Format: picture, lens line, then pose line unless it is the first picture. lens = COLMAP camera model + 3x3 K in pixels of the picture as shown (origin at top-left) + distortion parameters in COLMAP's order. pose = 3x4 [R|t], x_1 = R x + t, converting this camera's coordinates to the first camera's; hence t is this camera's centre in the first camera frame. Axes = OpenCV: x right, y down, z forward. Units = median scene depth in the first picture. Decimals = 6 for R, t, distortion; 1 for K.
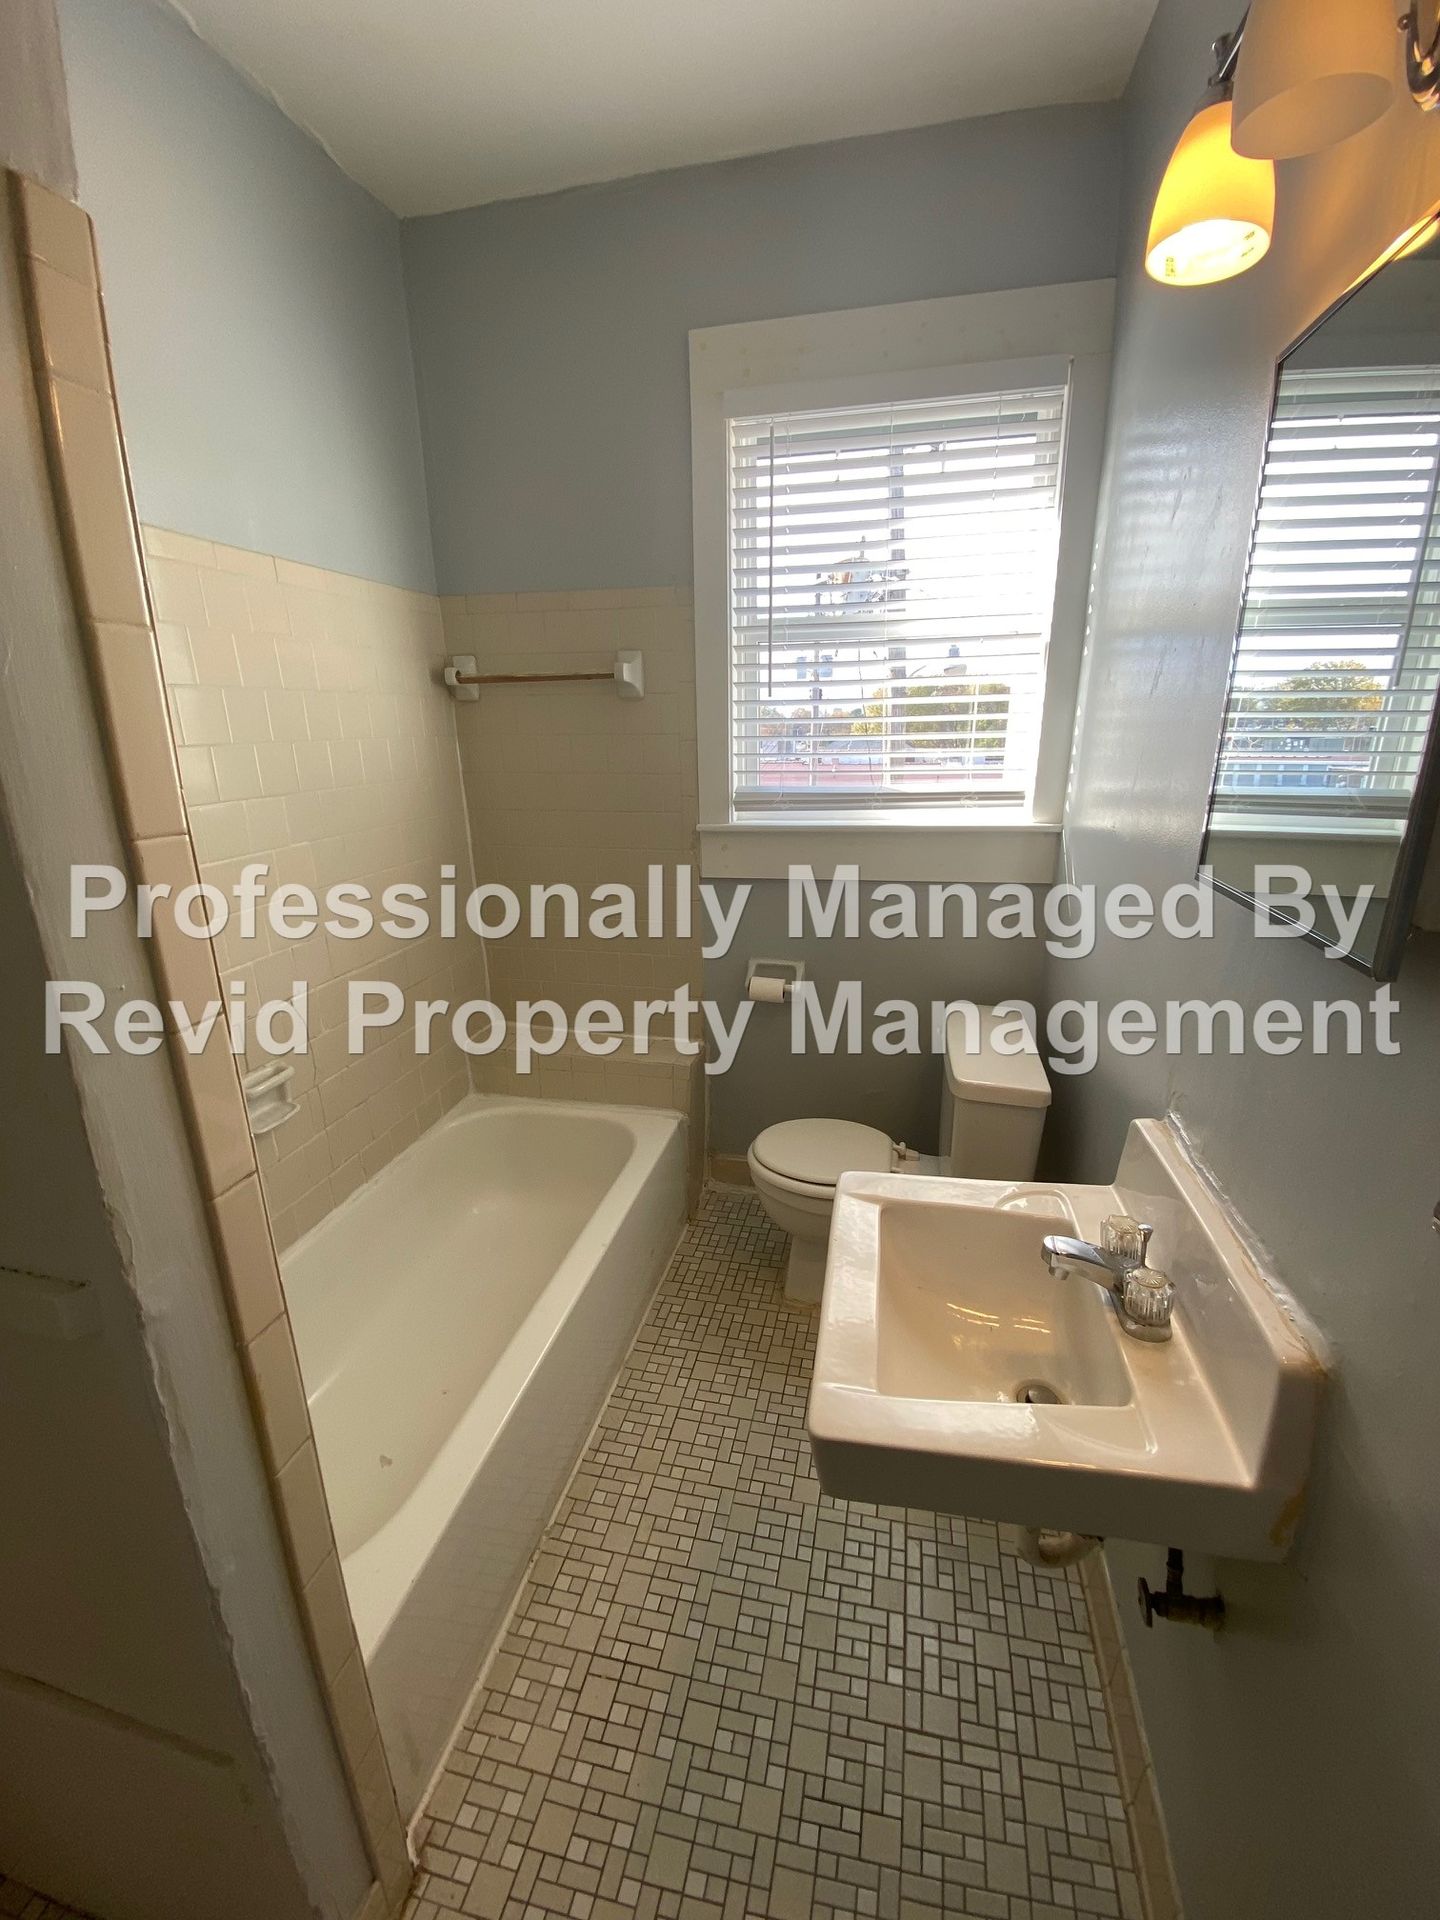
lens RADIAL K [[774.0, 0, 728.7], [0, 774.0, 957.7], [0, 0, 1]] dist [0.040902, -0.026598]
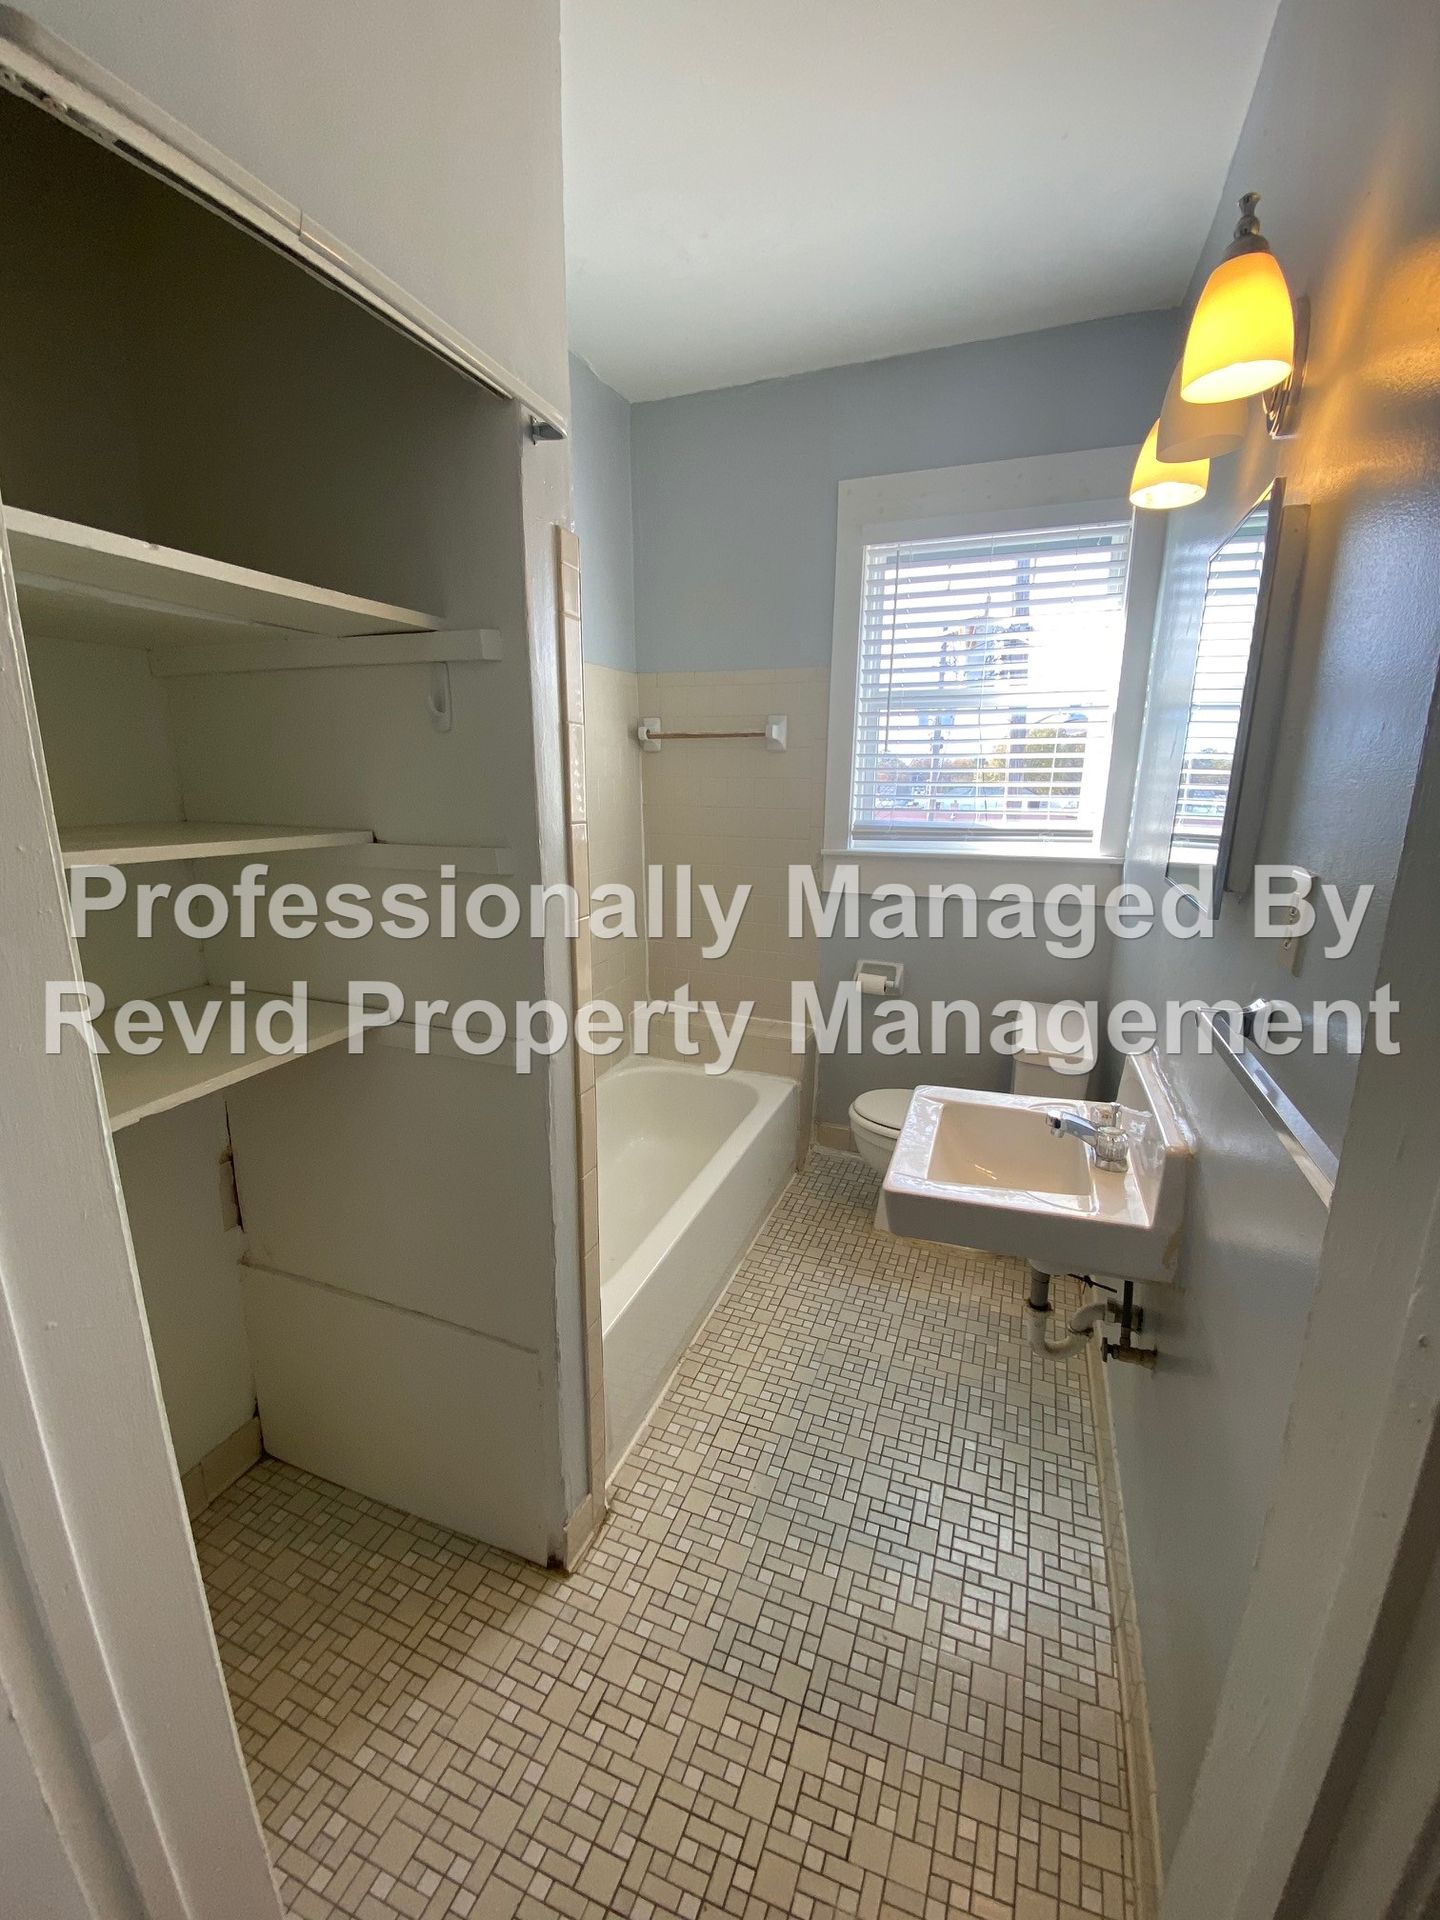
lens RADIAL K [[774.0, 0, 728.7], [0, 774.0, 957.7], [0, 0, 1]] dist [0.040902, -0.026598]
pose [[0.988934, 0.053426, -0.138400, -0.008288], [-0.060808, 0.996913, -0.049668, 0.085168], [0.135319, 0.057534, 0.989130, -0.292592]]
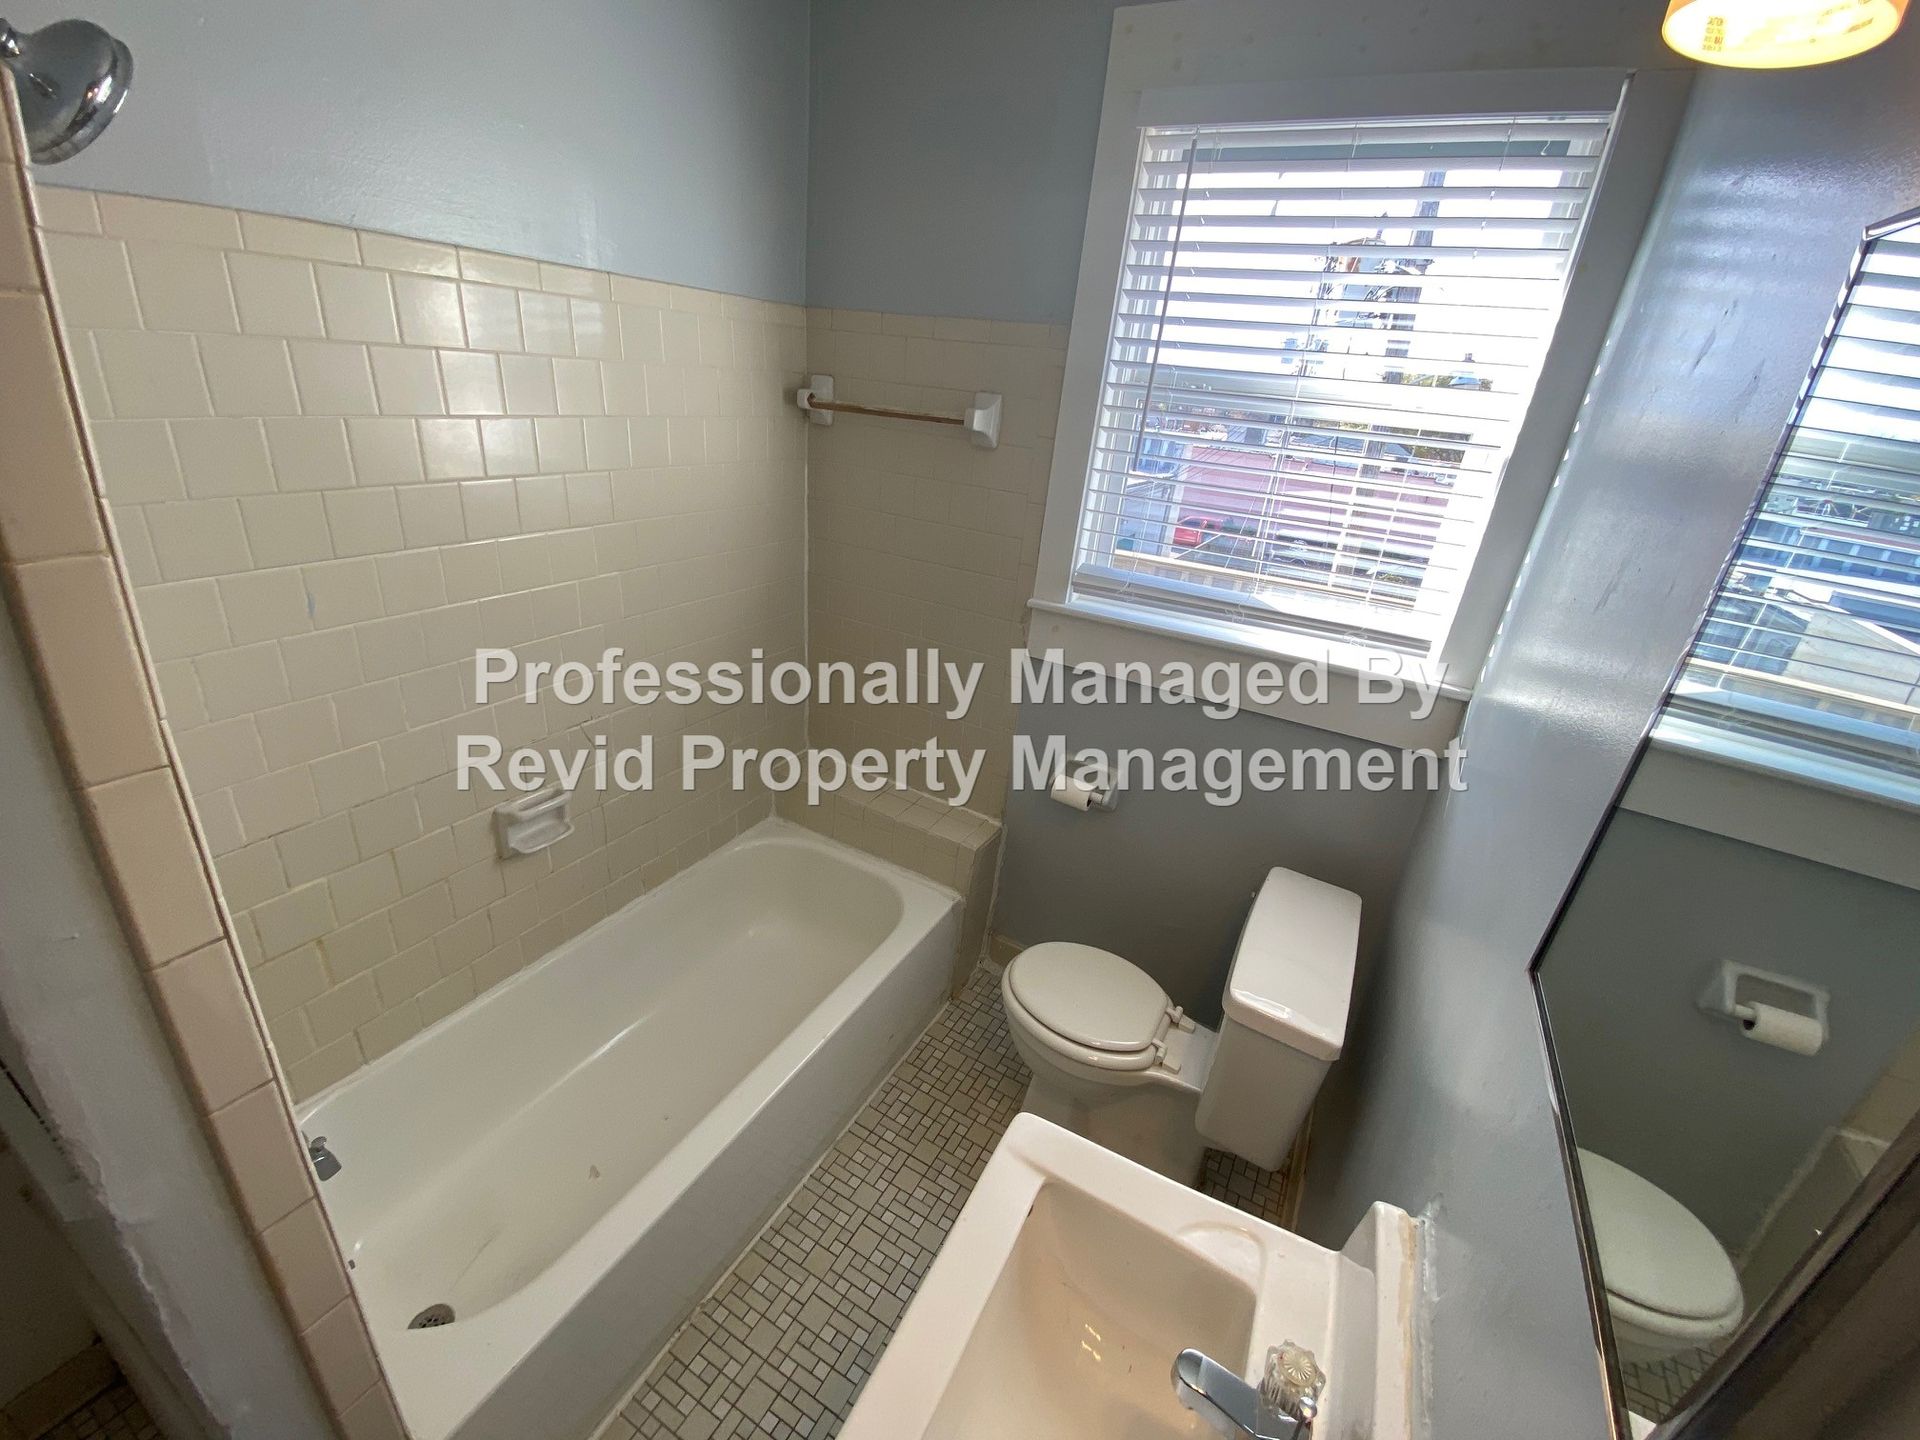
lens RADIAL K [[776.1, 0, 951.3], [0, 776.1, 711.2], [0, 0, 1]] dist [0.018247, -0.016569]
pose [[0.953122, 0.204472, -0.223047, 0.110135], [-0.180278, 0.975752, 0.124129, -0.156220], [0.243019, -0.078100, 0.966872, 0.117176]]
